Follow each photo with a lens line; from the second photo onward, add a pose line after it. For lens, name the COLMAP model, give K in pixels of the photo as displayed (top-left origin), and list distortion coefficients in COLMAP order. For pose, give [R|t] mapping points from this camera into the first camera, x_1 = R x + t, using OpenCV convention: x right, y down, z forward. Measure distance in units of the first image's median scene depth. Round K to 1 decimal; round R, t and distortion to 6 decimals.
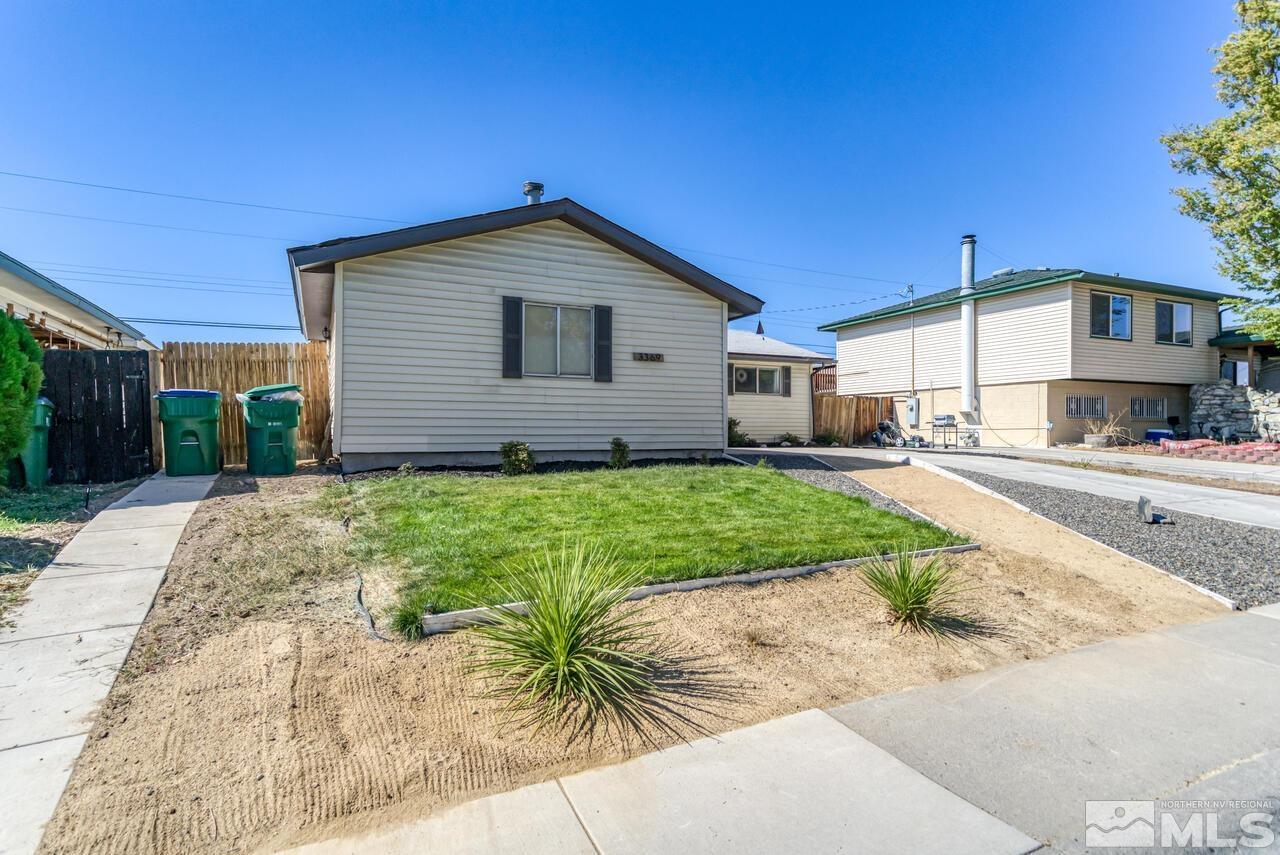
lens RADIAL K [[635.8, 0, 641.5], [0, 635.8, 428.4], [0, 0, 1]] dist [0.002949, 0.000724]
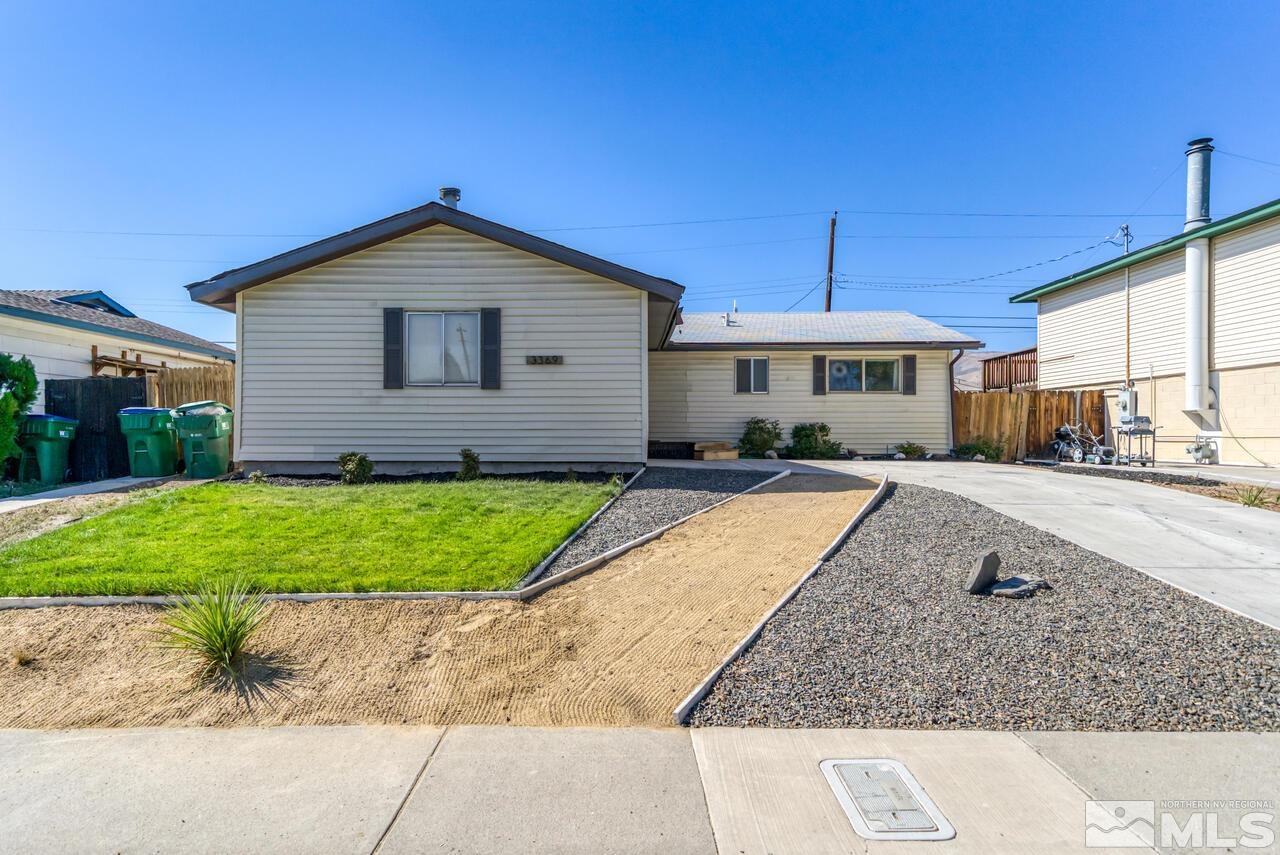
lens RADIAL K [[710.8, 0, 616.8], [0, 710.8, 432.0], [0, 0, 1]] dist [0.003933, 0.000897]
pose [[0.892307, -0.003111, -0.451418, 0.581754], [0.002038, 0.999994, -0.002863, -0.006347], [0.451424, 0.001635, 0.892308, 0.145979]]
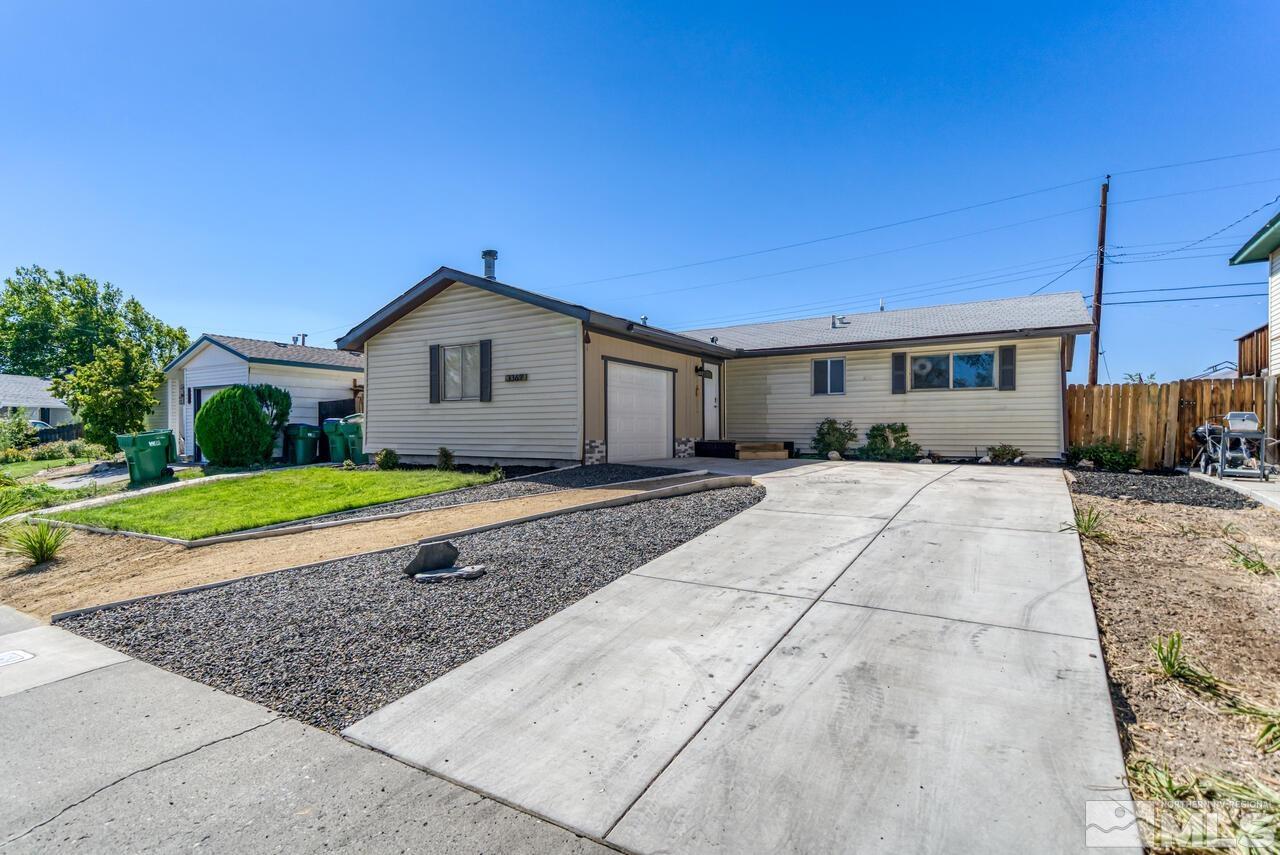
lens RADIAL K [[635.8, 0, 641.5], [0, 635.8, 428.4], [0, 0, 1]] dist [0.002949, 0.000724]
pose [[0.535208, -0.006198, -0.844698, 1.146303], [0.003068, 0.999981, -0.005394, -0.013696], [0.844715, 0.000296, 0.535216, 0.595878]]
